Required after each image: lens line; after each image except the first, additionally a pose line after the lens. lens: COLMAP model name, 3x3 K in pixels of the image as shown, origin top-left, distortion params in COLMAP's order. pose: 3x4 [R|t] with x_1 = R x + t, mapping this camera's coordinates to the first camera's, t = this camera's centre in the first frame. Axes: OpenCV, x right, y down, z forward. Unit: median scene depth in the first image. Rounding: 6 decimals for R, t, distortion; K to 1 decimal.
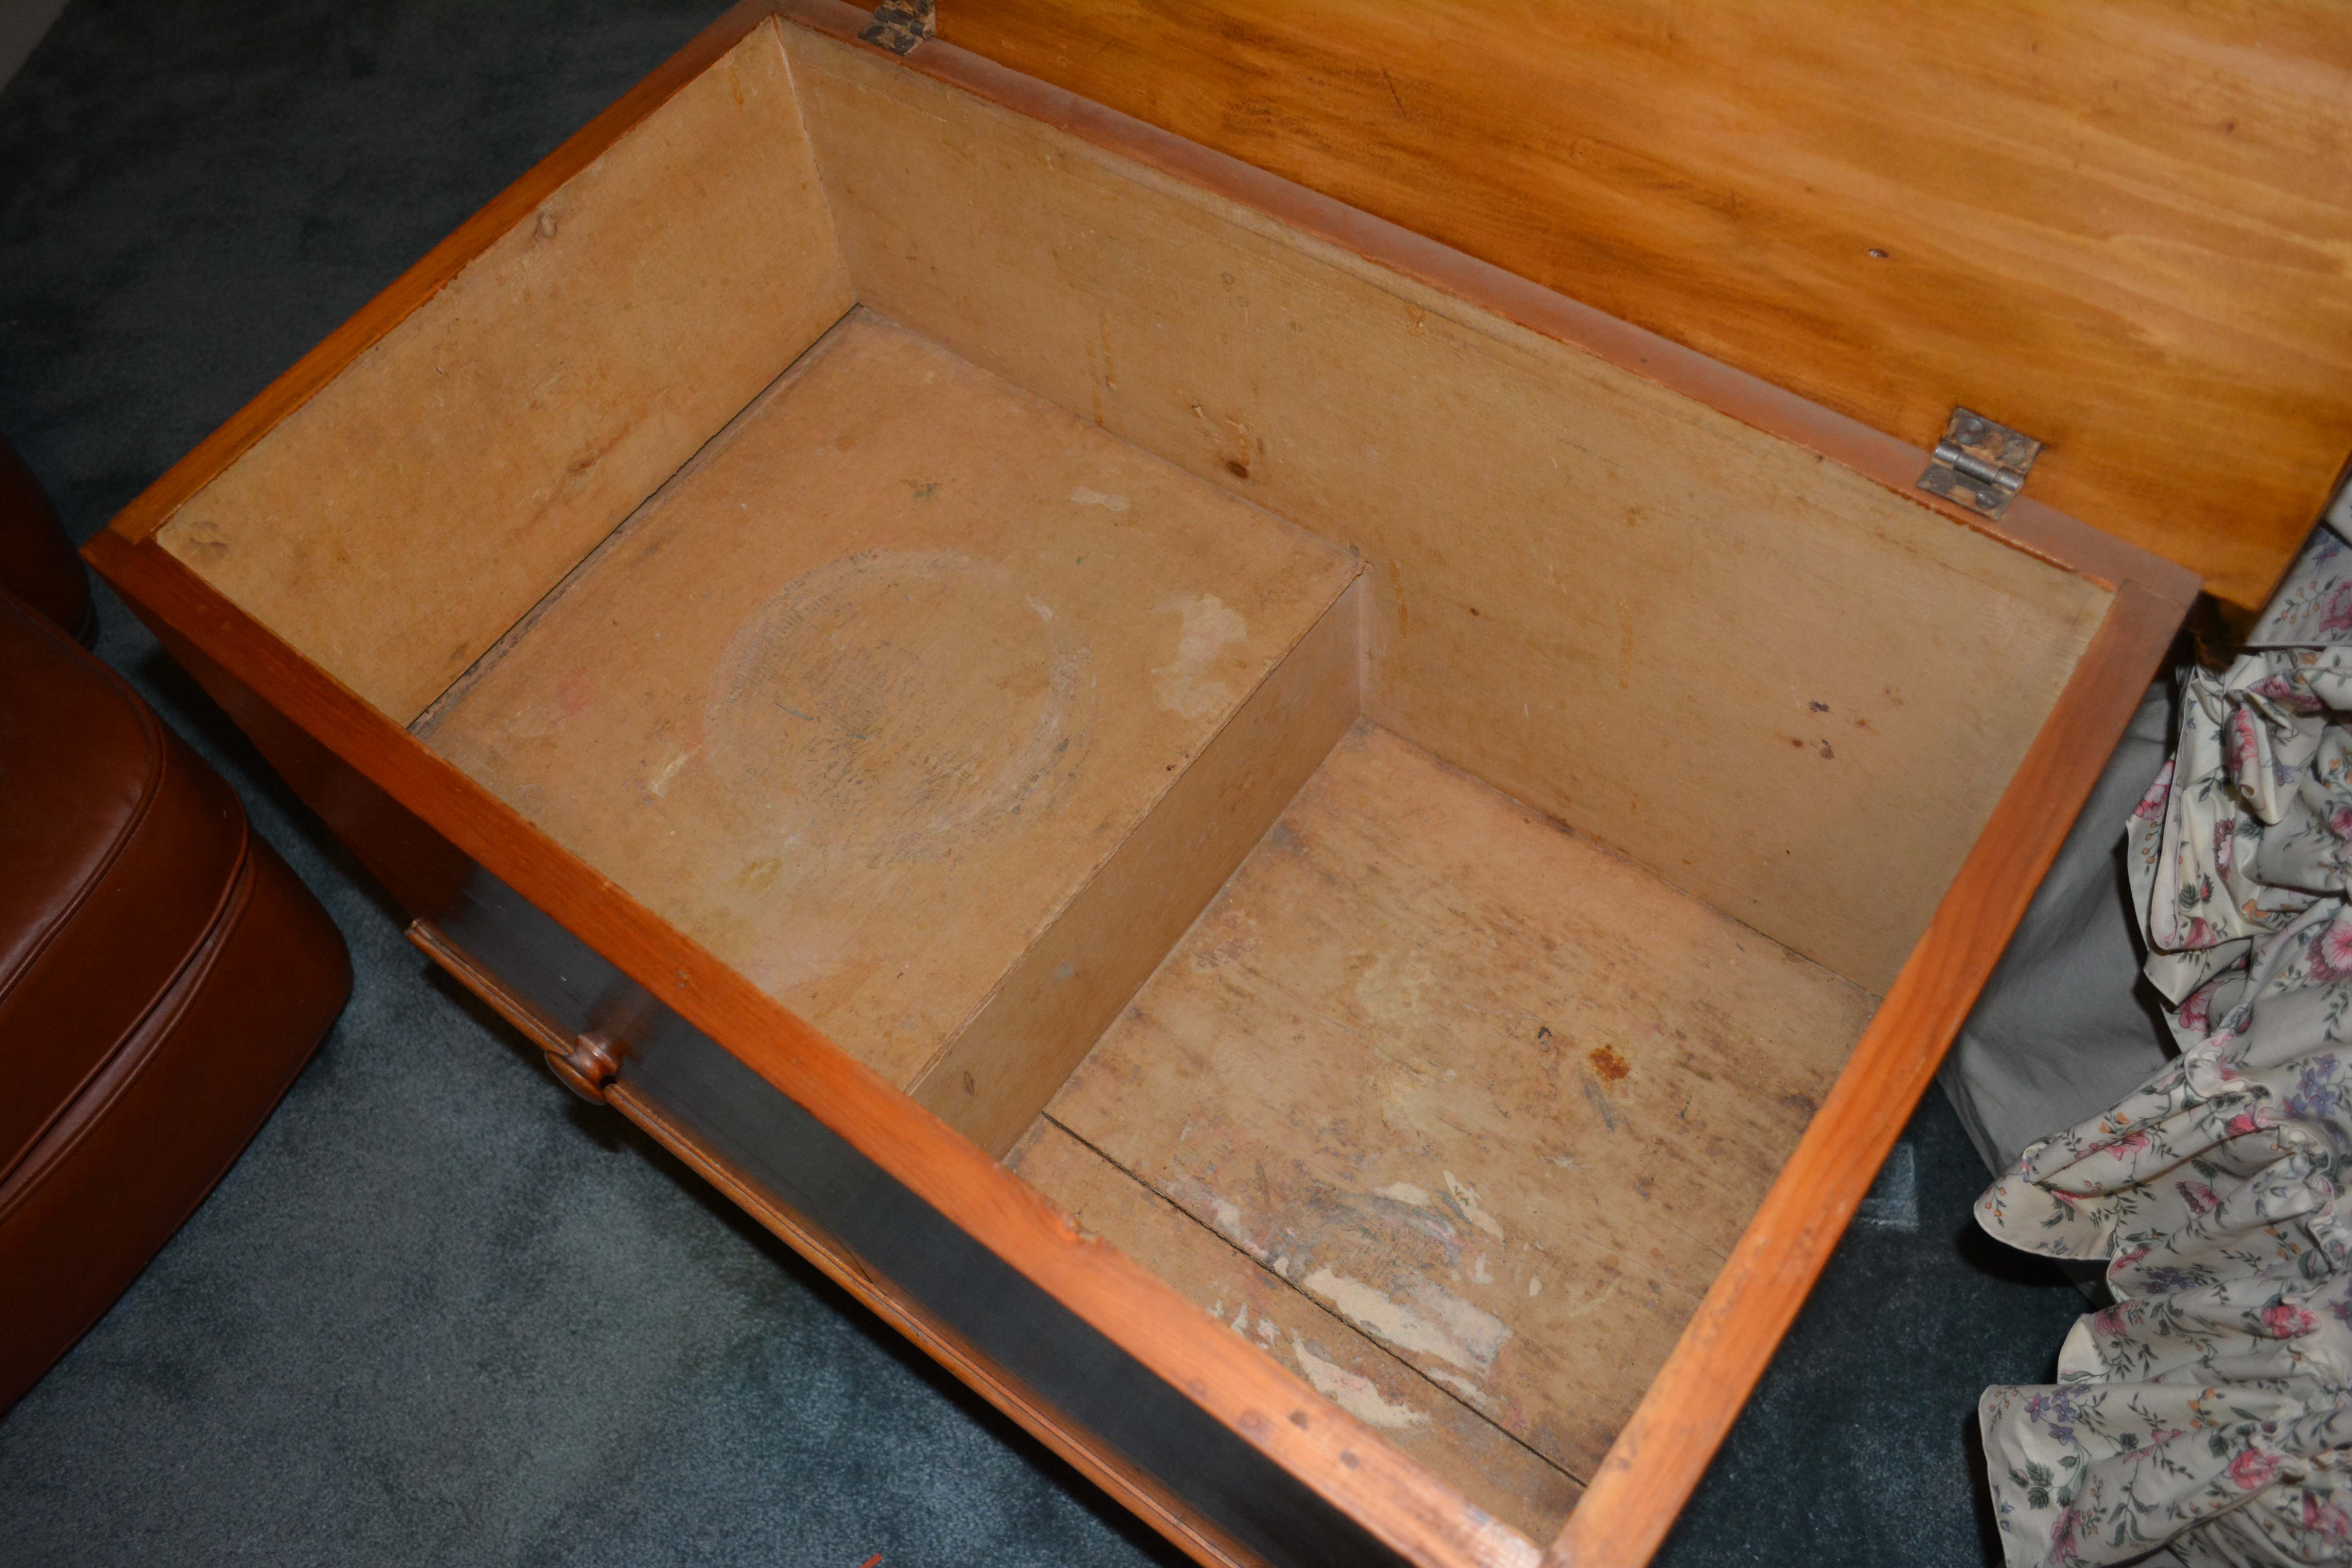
lens RADIAL K [[1832.4, 0, 1163.8], [0, 1832.4, 787.8], [0, 0, 1]] dist [-0.086597, 0.014613]
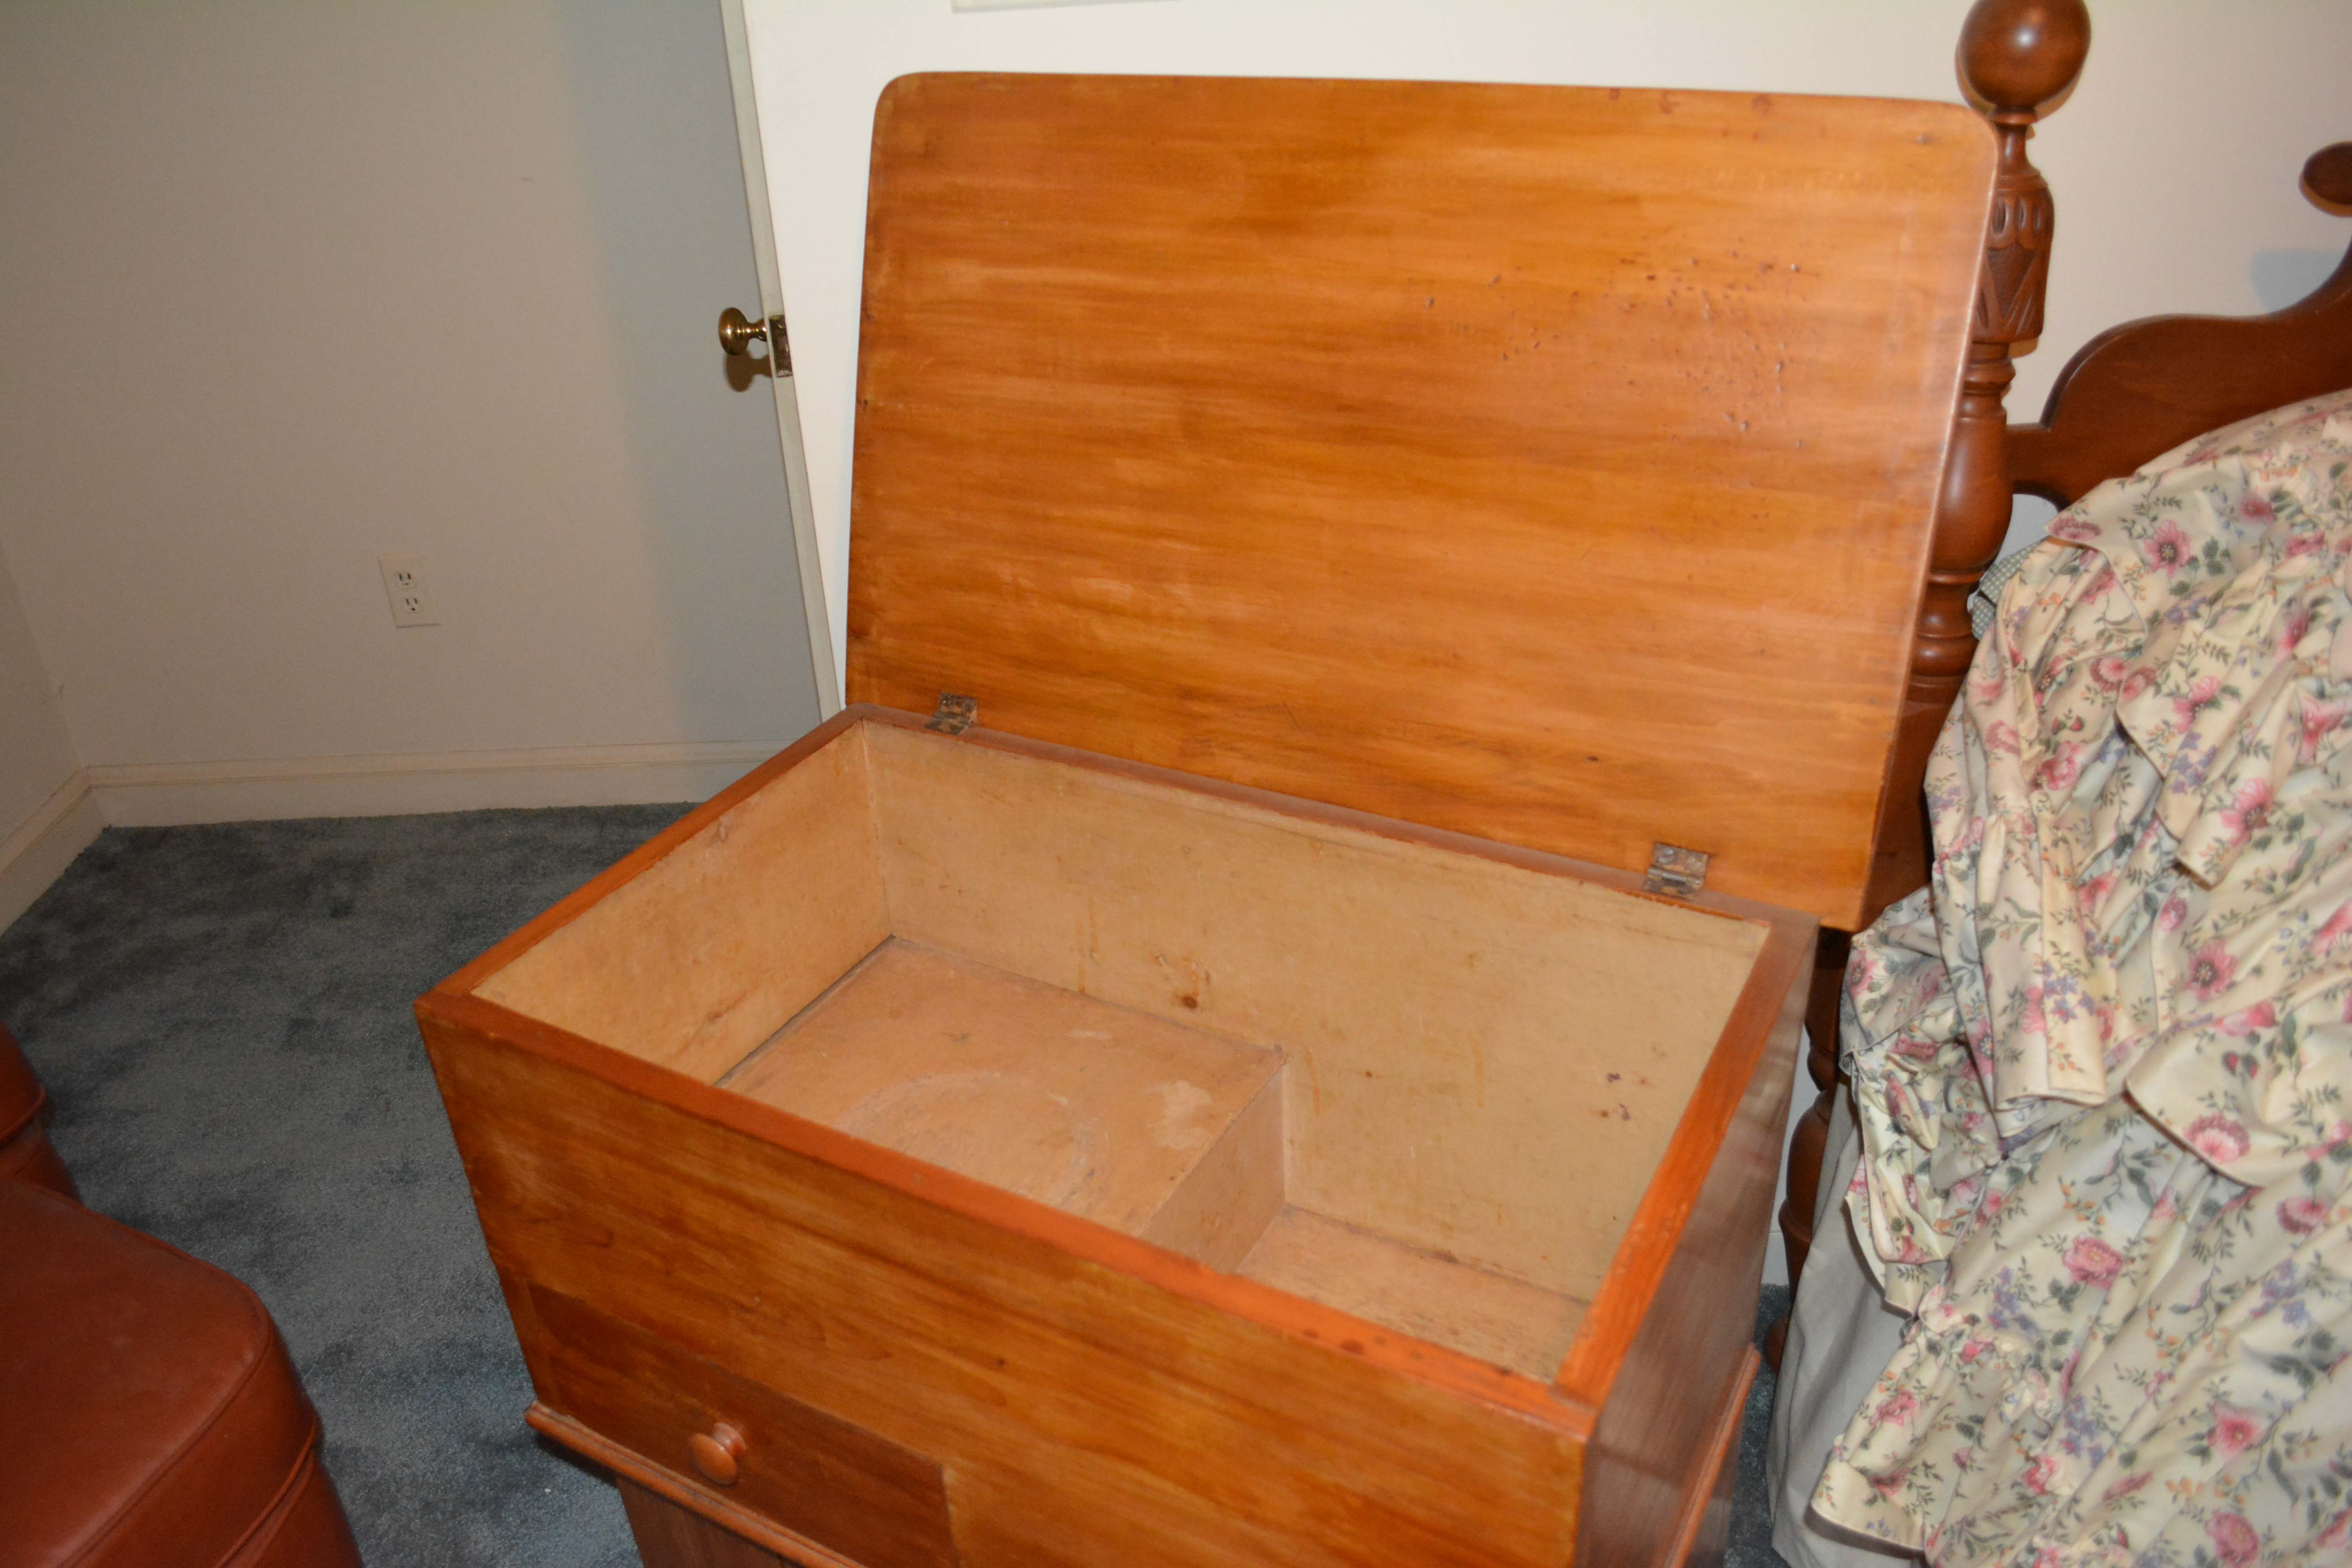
lens RADIAL K [[1832.4, 0, 1163.8], [0, 1832.4, 787.8], [0, 0, 1]] dist [-0.086597, 0.014613]
pose [[0.990104, -0.022075, 0.138590, -0.212225], [0.088162, 0.866195, -0.491867, 0.465730], [-0.109188, 0.499217, 0.859570, -0.373705]]
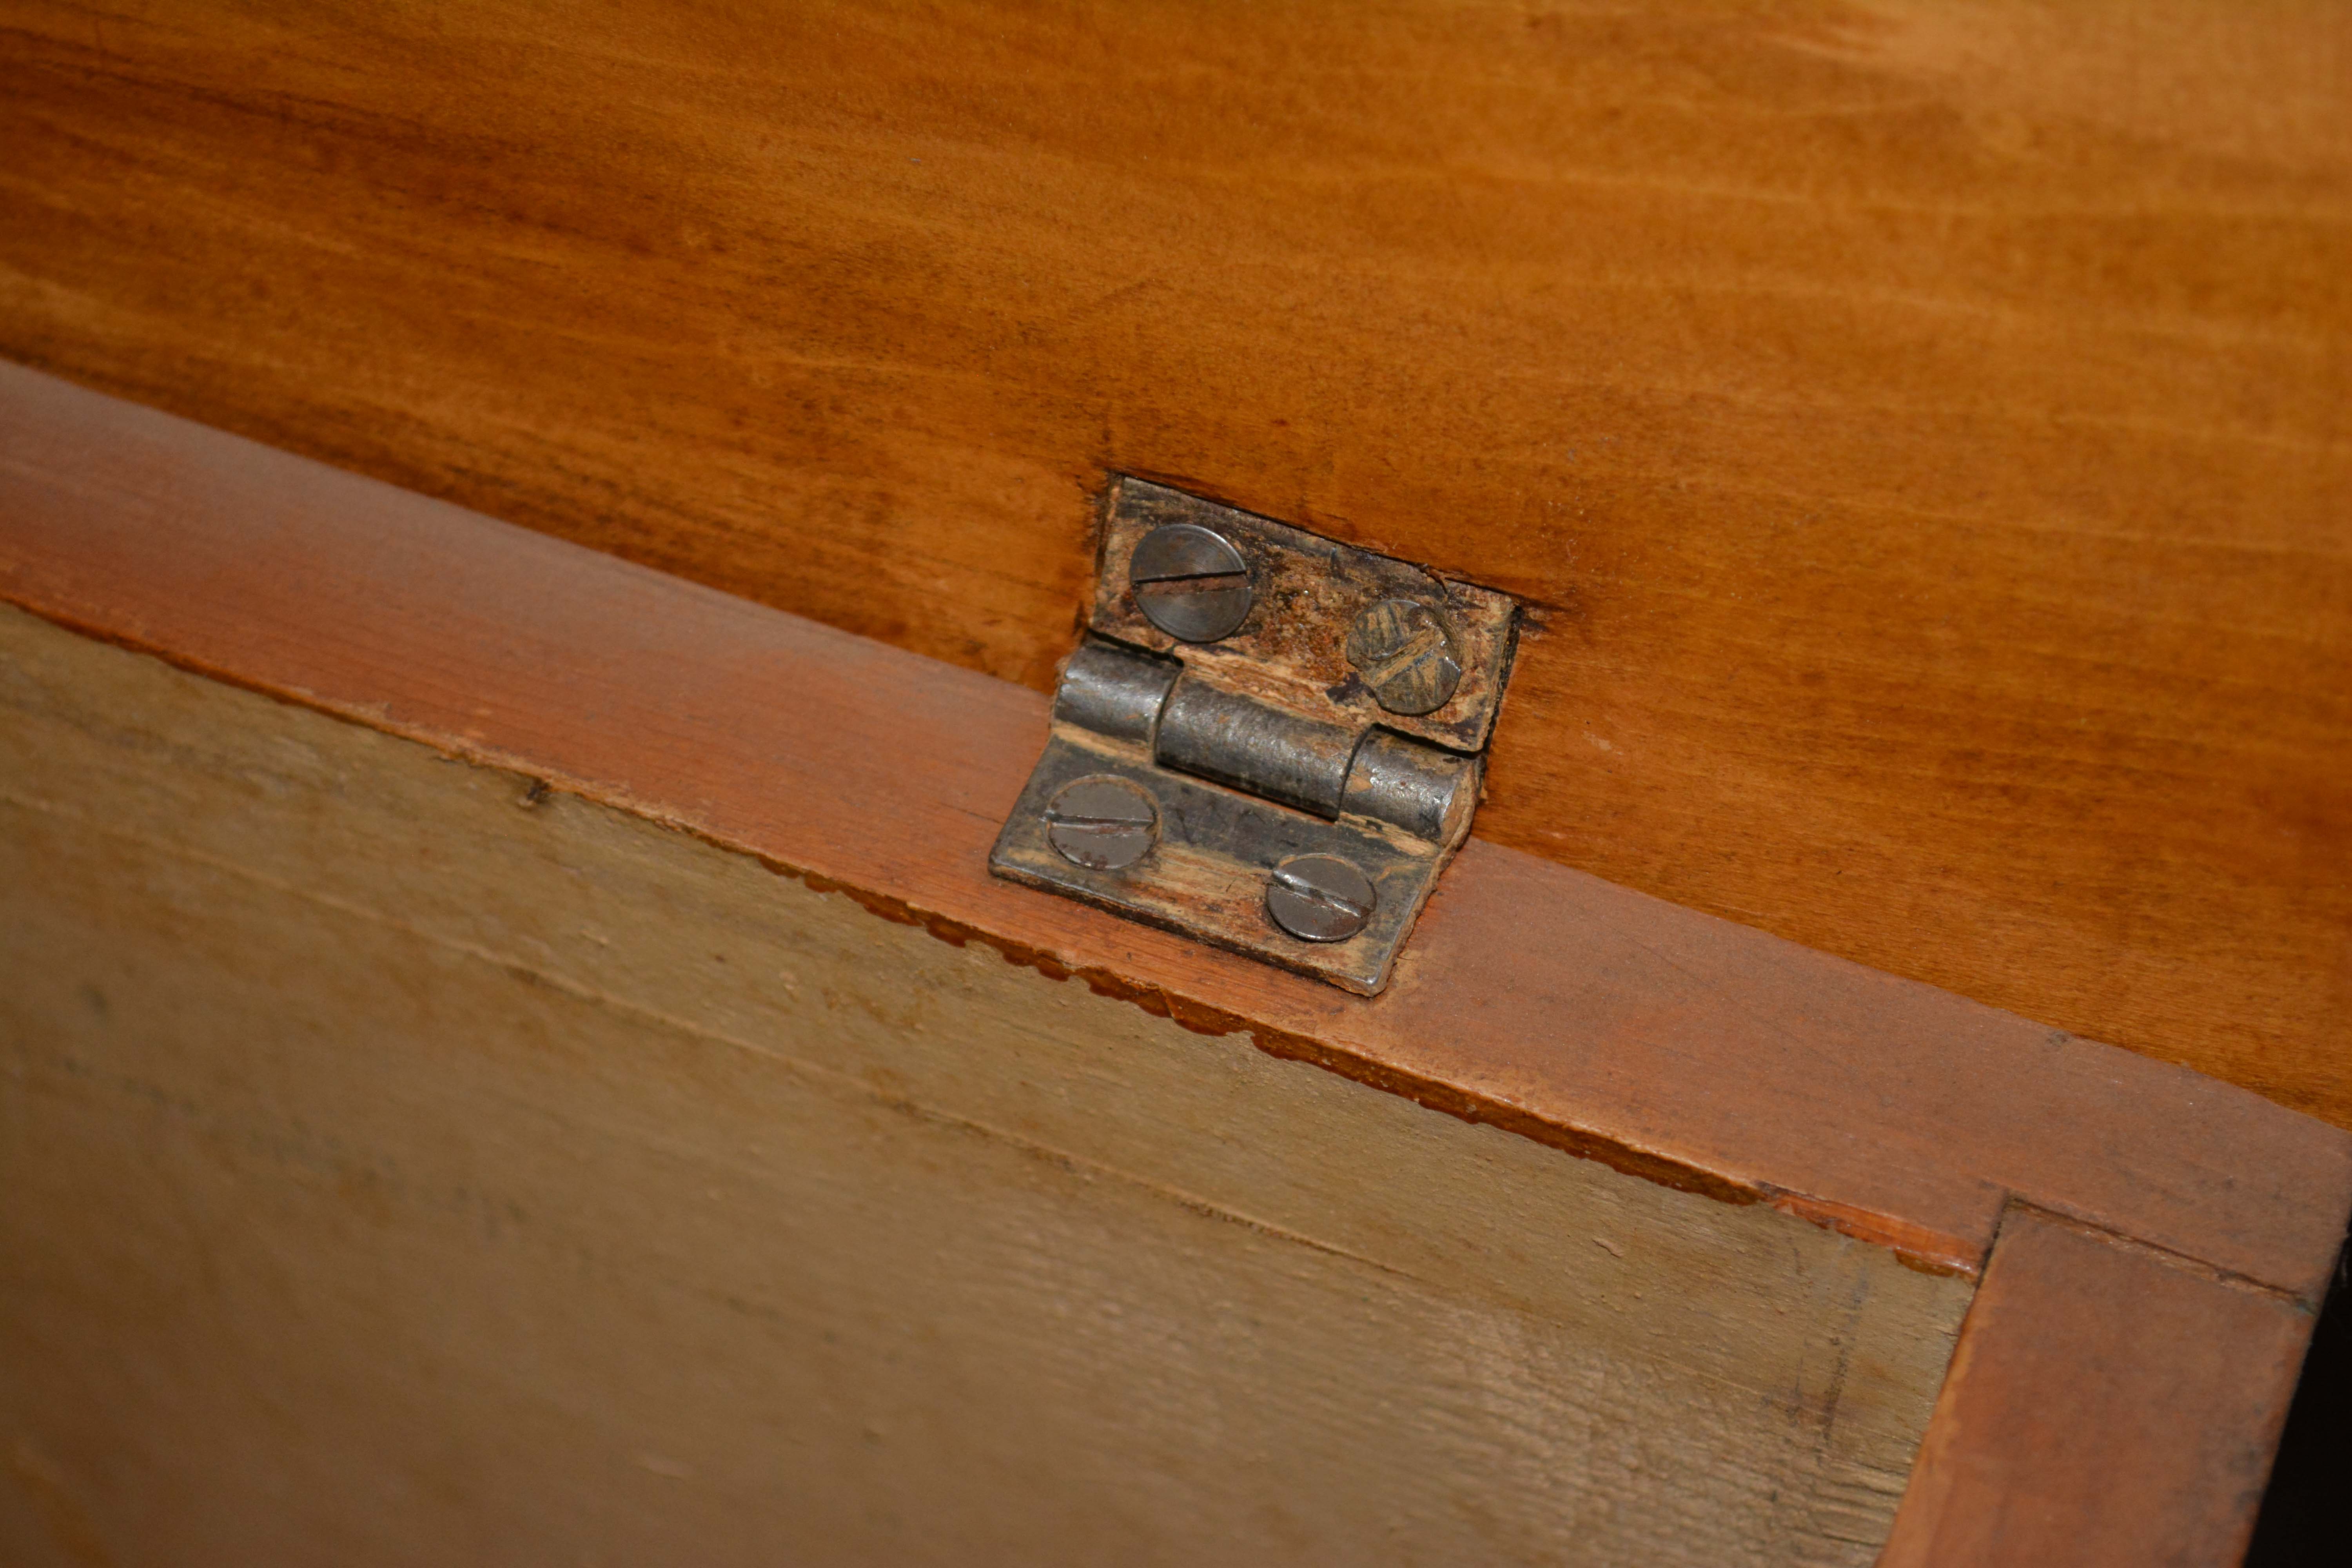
lens RADIAL K [[5307.2, 0, 1176.0], [0, 5307.2, 784.0], [0, 0, 1]] dist [0.039347, -0.139791]
pose [[0.957425, -0.131906, 0.256784, 0.249193], [0.165071, 0.979888, -0.112119, -0.092939], [-0.236830, 0.149733, 0.959943, 0.360608]]
